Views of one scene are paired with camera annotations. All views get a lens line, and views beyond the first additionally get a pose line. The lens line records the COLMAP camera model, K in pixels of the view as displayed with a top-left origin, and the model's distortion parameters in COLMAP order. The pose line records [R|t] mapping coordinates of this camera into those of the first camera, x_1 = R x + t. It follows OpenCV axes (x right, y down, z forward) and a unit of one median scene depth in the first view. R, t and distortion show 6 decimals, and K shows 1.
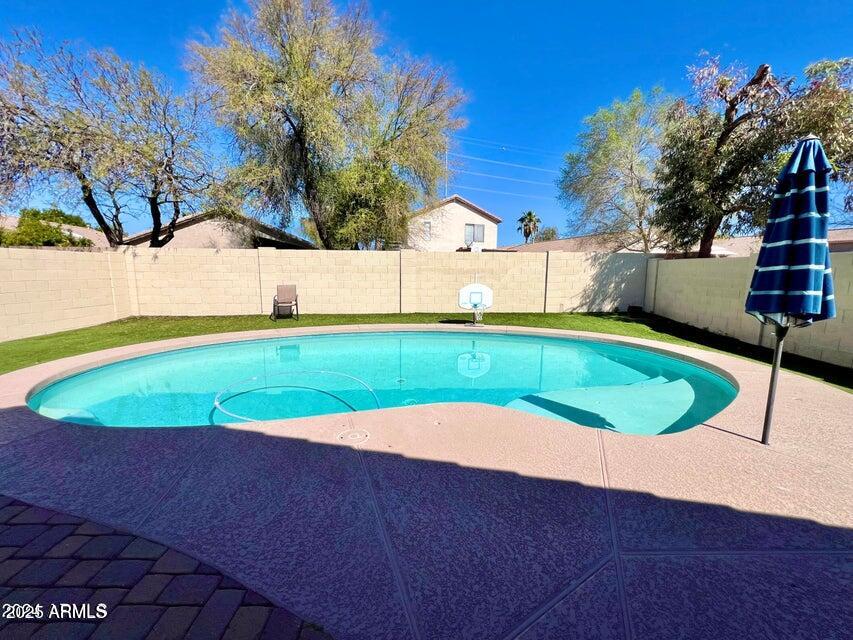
lens RADIAL K [[341.4, 0, 423.6], [0, 341.4, 319.1], [0, 0, 1]] dist [-0.008216, 0.000254]
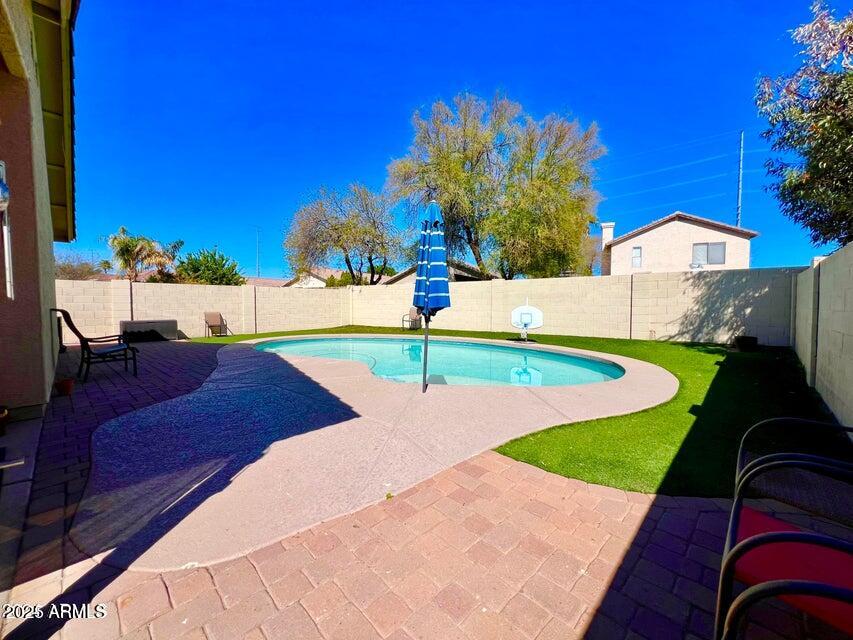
lens RADIAL K [[341.4, 0, 420.7], [0, 341.4, 319.1], [0, 0, 1]] dist [-0.008216, 0.000254]
pose [[0.740712, 0.026109, -0.671315, 0.548757], [-0.092559, 0.993682, -0.063481, 0.038138], [0.665416, 0.109157, 0.738448, -0.057957]]
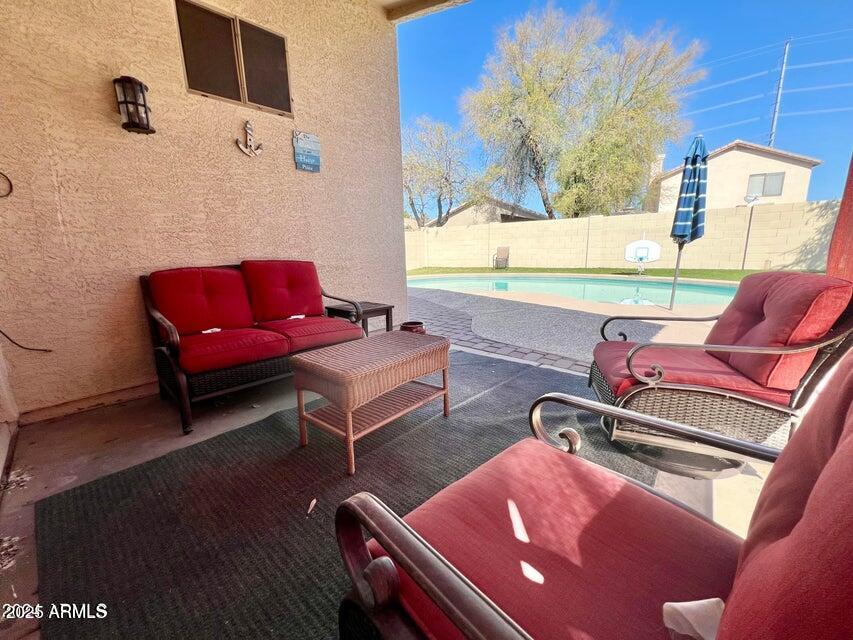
lens RADIAL K [[341.4, 0, 422.4], [0, 341.4, 321.1], [0, 0, 1]] dist [-0.008216, 0.000254]
pose [[0.742125, 0.114638, -0.660386, 0.333525], [-0.063456, 0.992856, 0.101043, 0.087726], [0.667251, -0.033081, 0.744098, -0.341348]]
